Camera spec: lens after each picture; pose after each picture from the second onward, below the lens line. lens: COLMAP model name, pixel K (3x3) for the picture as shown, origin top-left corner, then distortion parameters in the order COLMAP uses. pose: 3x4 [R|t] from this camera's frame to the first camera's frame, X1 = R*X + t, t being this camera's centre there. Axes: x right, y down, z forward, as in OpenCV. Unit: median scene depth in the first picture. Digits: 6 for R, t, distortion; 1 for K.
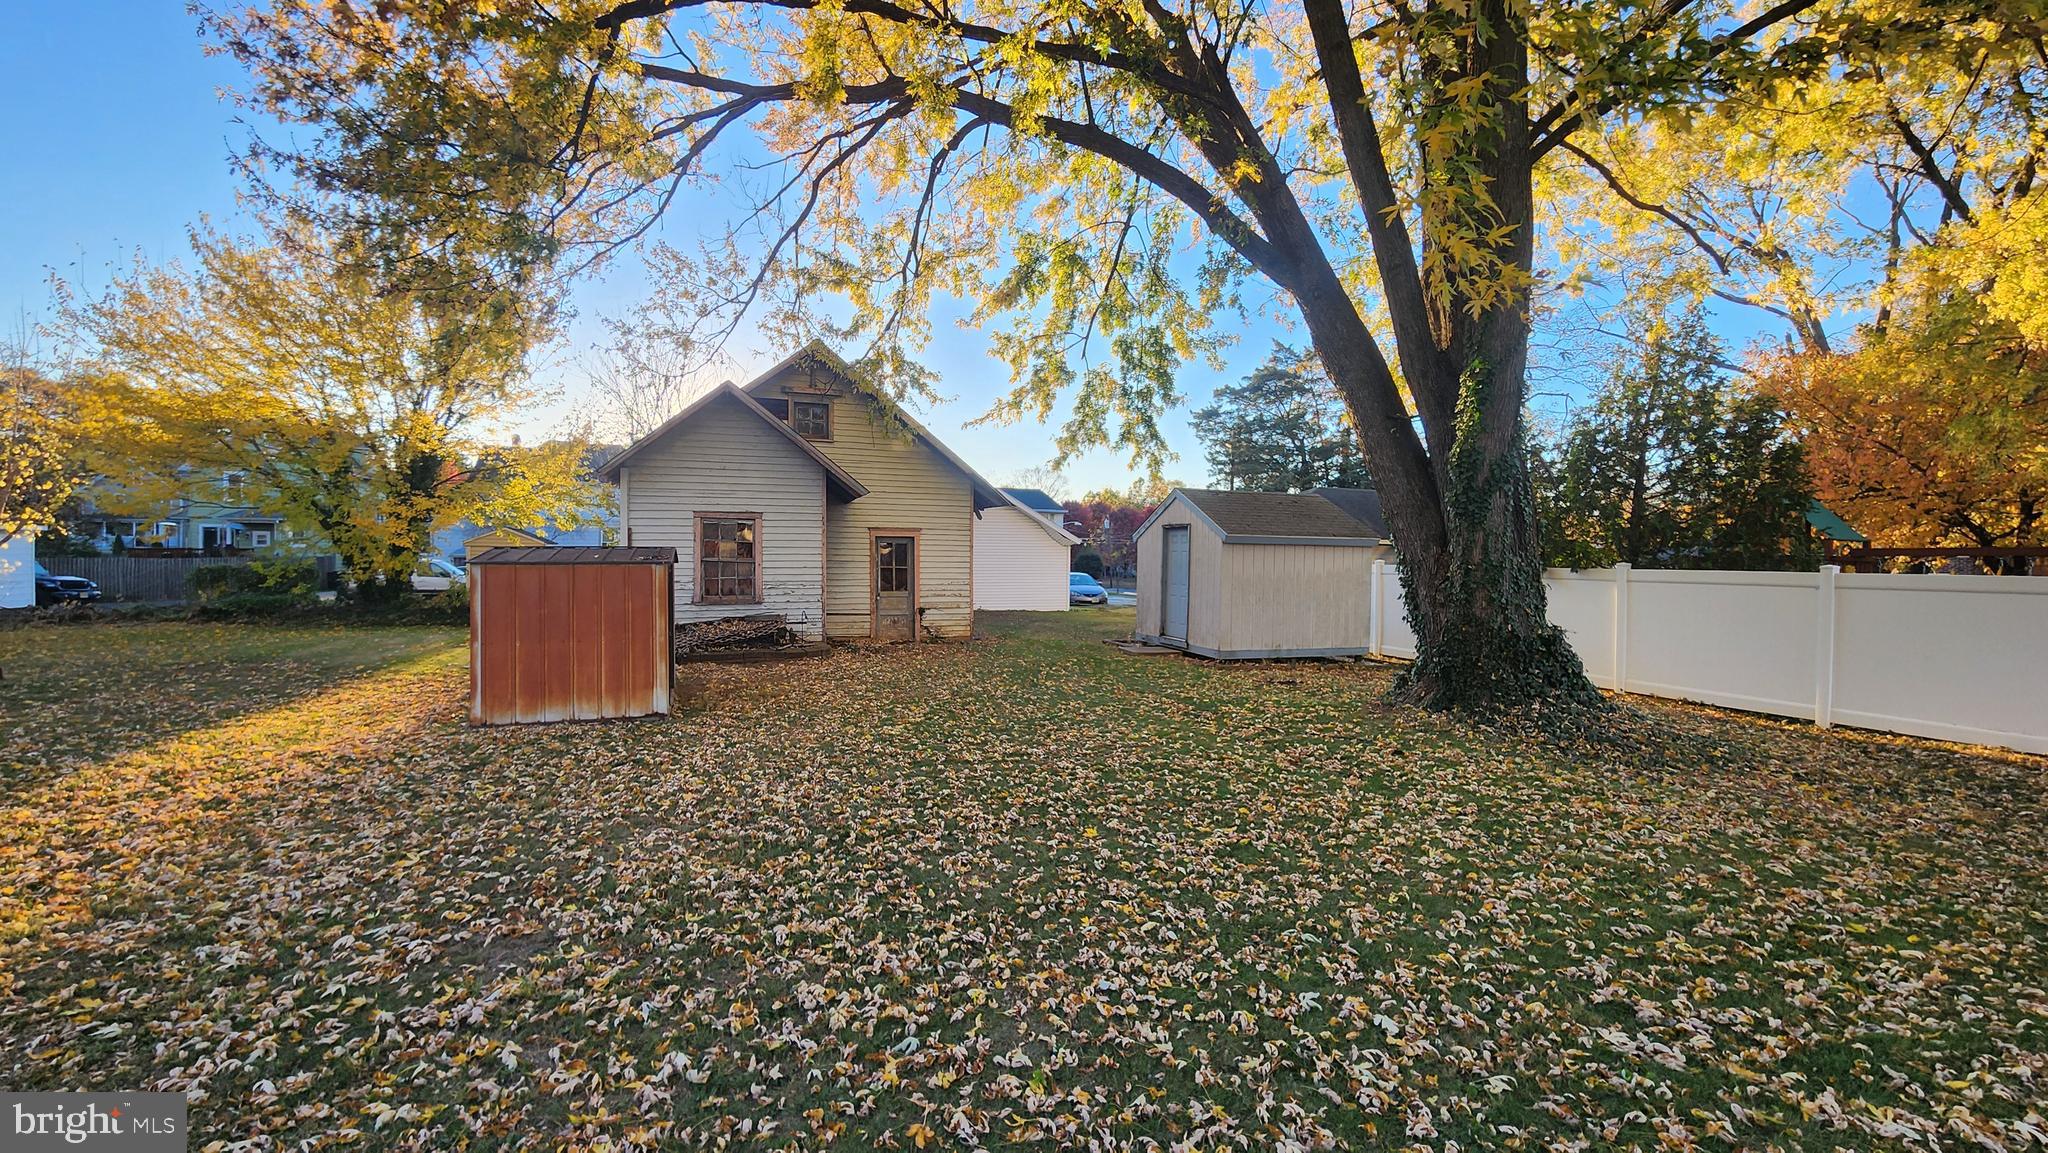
lens RADIAL K [[839.8, 0, 1024.0], [0, 839.8, 576.5], [0, 0, 1]] dist [0.001041, -0.000018]
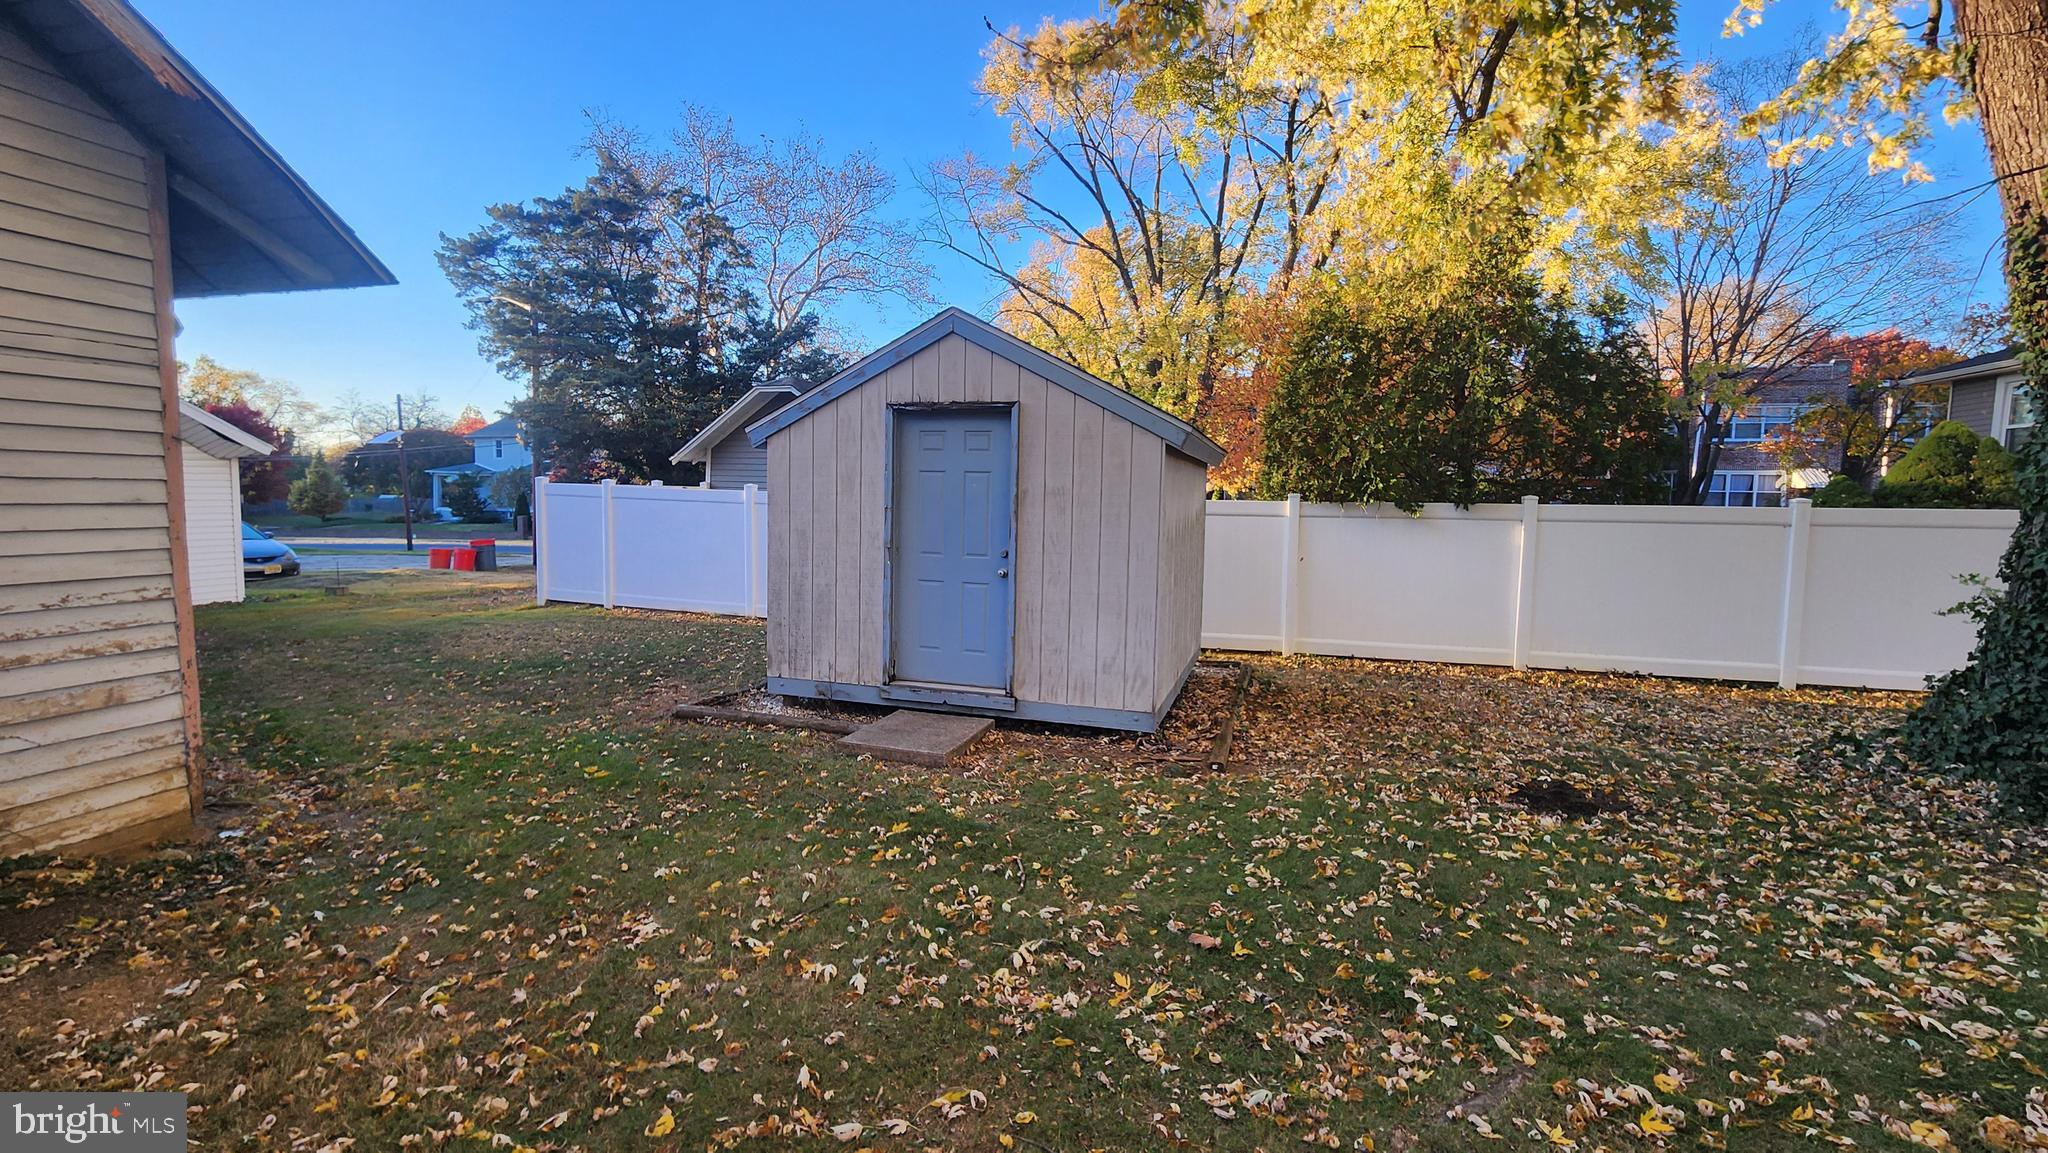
lens RADIAL K [[839.8, 0, 1024.0], [0, 839.8, 576.5], [0, 0, 1]] dist [0.001041, -0.000018]
pose [[0.594537, -0.085247, 0.799536, -0.123633], [0.015420, 0.995390, 0.094664, -0.018540], [-0.803920, -0.043953, 0.593111, 0.754406]]
